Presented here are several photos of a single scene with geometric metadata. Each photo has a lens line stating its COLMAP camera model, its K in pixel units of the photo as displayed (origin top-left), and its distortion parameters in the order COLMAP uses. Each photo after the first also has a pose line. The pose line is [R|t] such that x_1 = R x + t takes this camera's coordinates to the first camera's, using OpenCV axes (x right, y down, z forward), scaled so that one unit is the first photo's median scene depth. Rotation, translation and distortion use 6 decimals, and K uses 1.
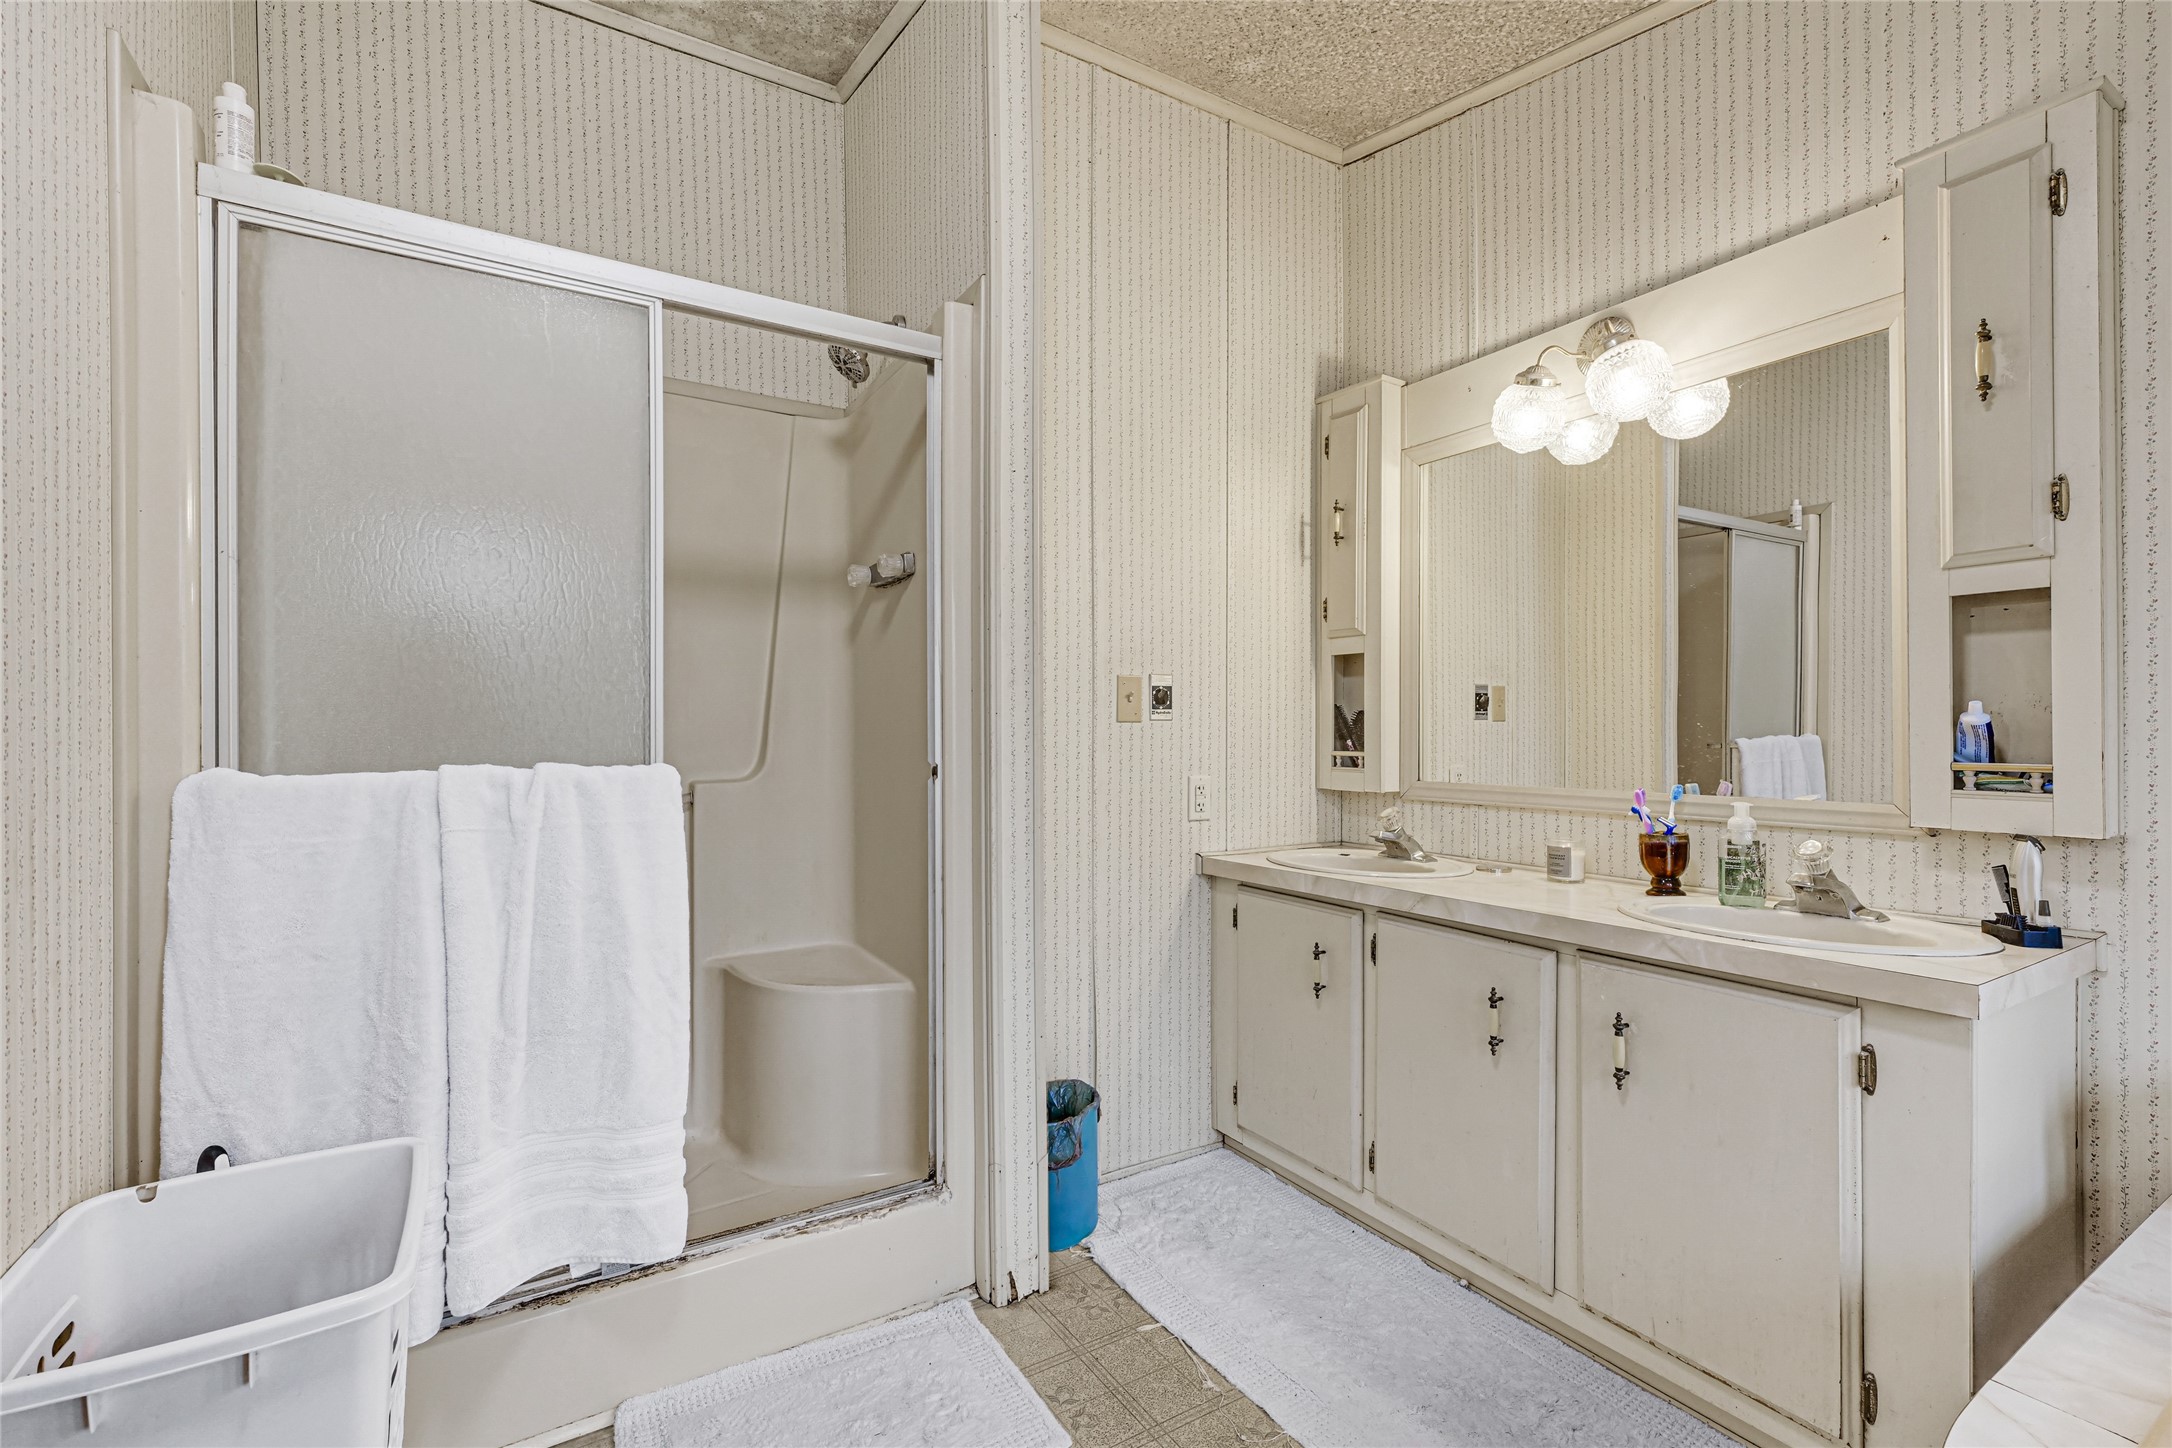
lens RADIAL K [[950.9, 0, 1086.4], [0, 950.9, 723.6], [0, 0, 1]] dist [-0.001871, 0.000675]
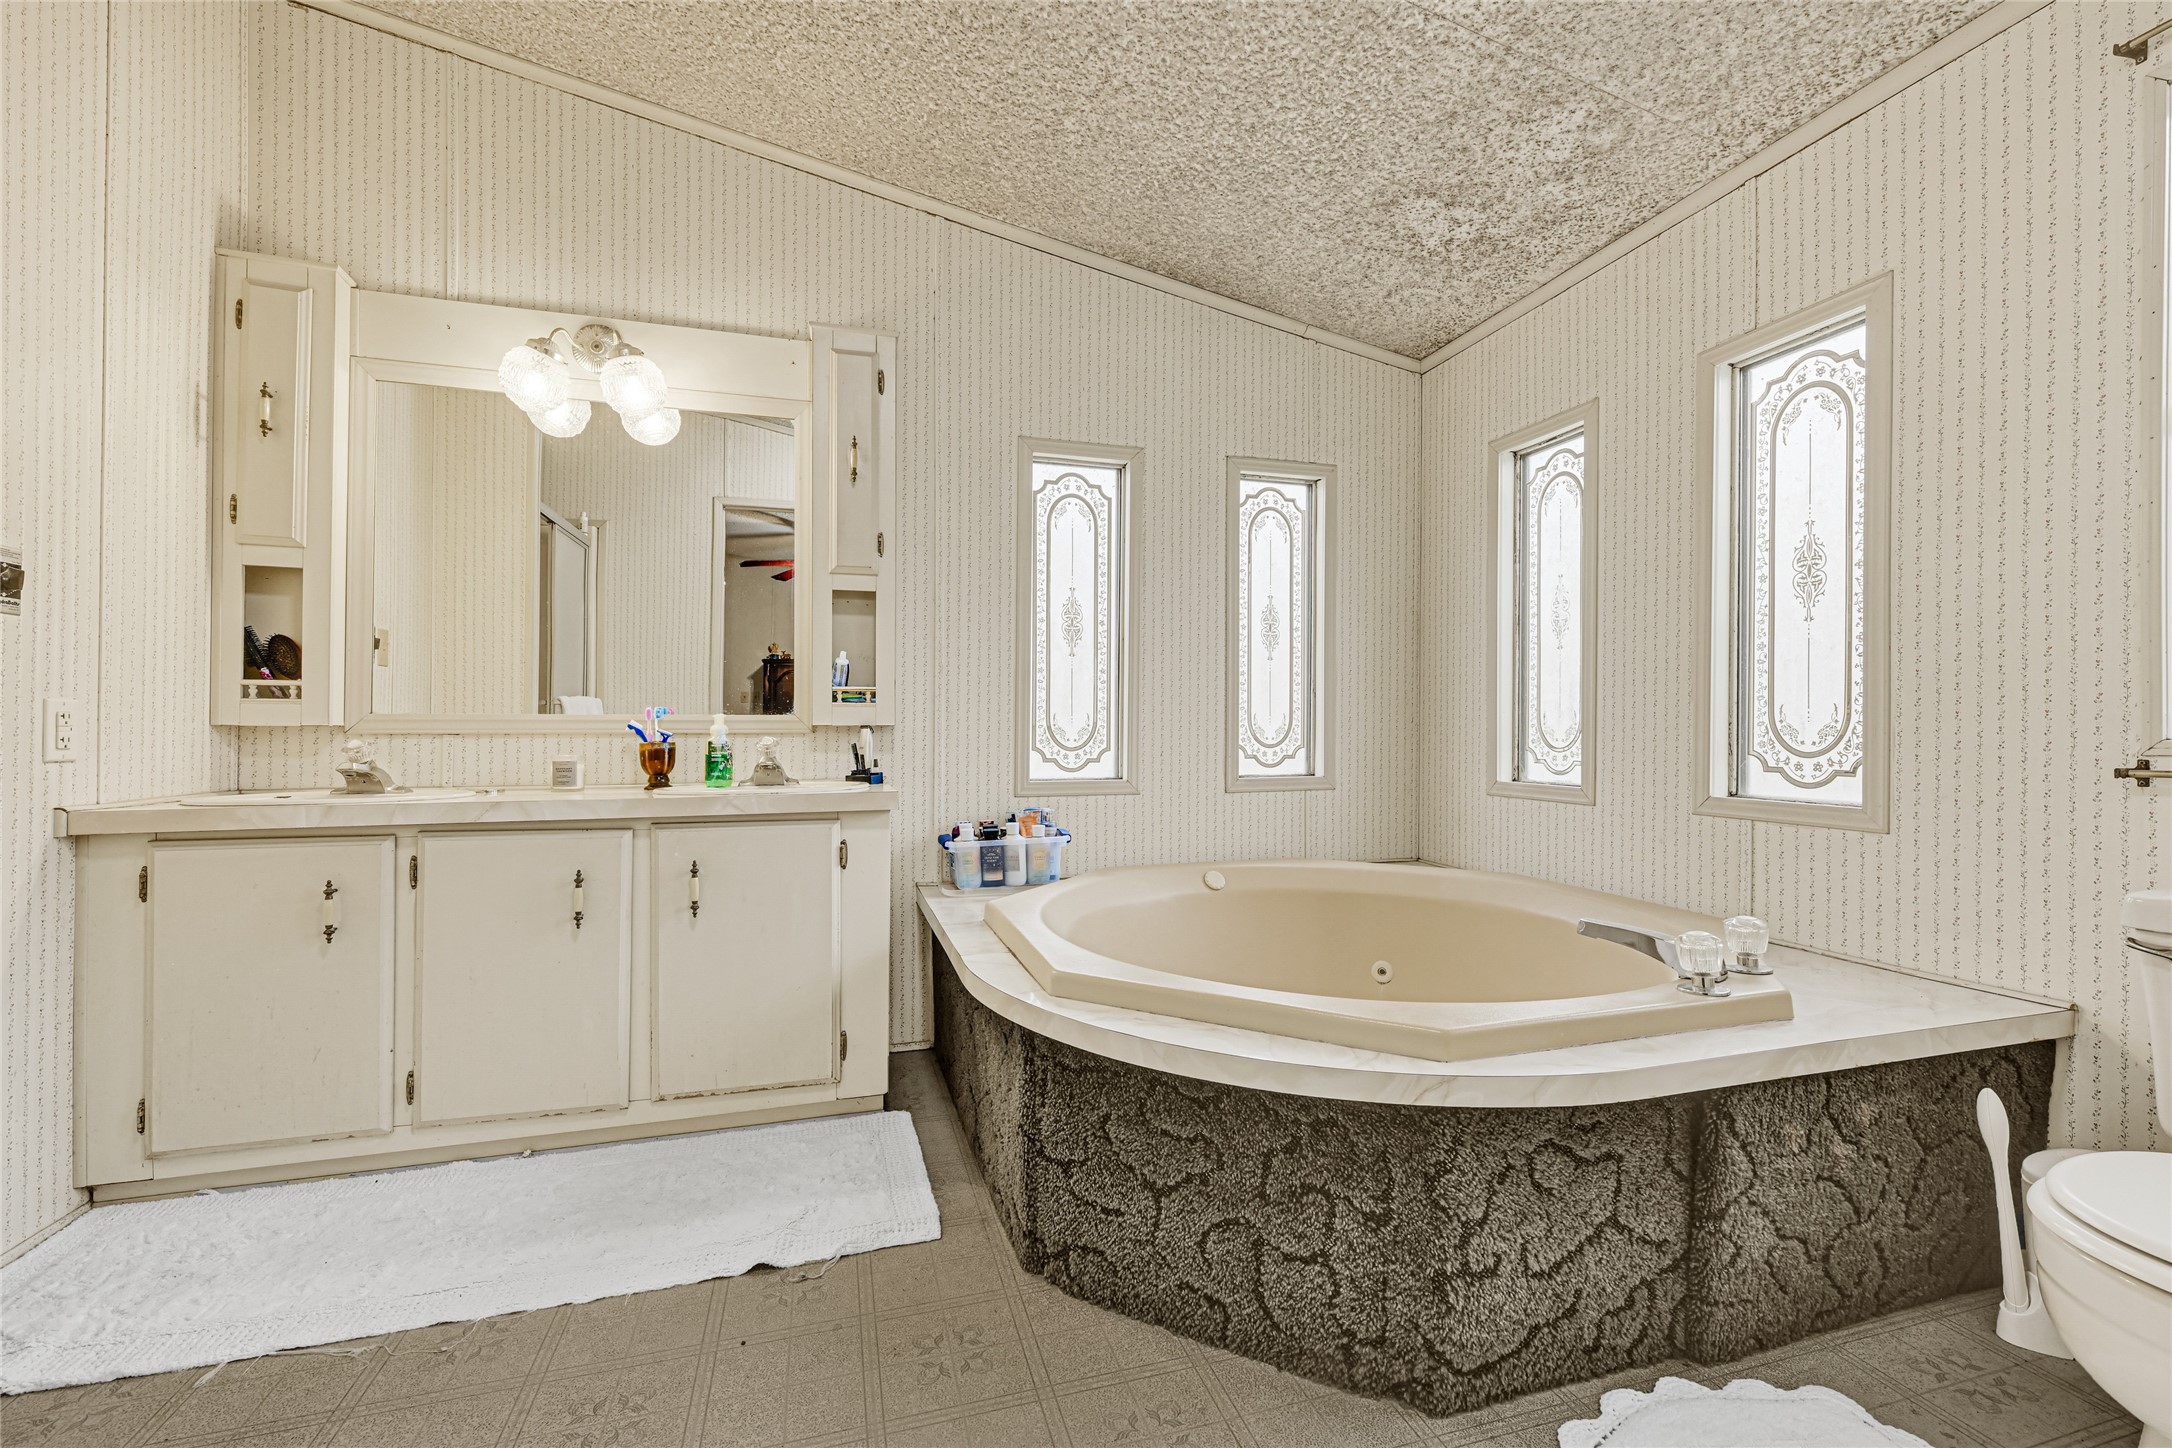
lens RADIAL K [[900.1, 0, 1083.7], [0, 900.1, 728.8], [0, 0, 1]] dist [-0.002980, -0.000814]
pose [[0.252390, 0.006264, 0.967605, -0.342734], [-0.007983, 0.999958, -0.004391, 0.075579], [-0.967593, -0.006616, 0.252430, 0.091890]]
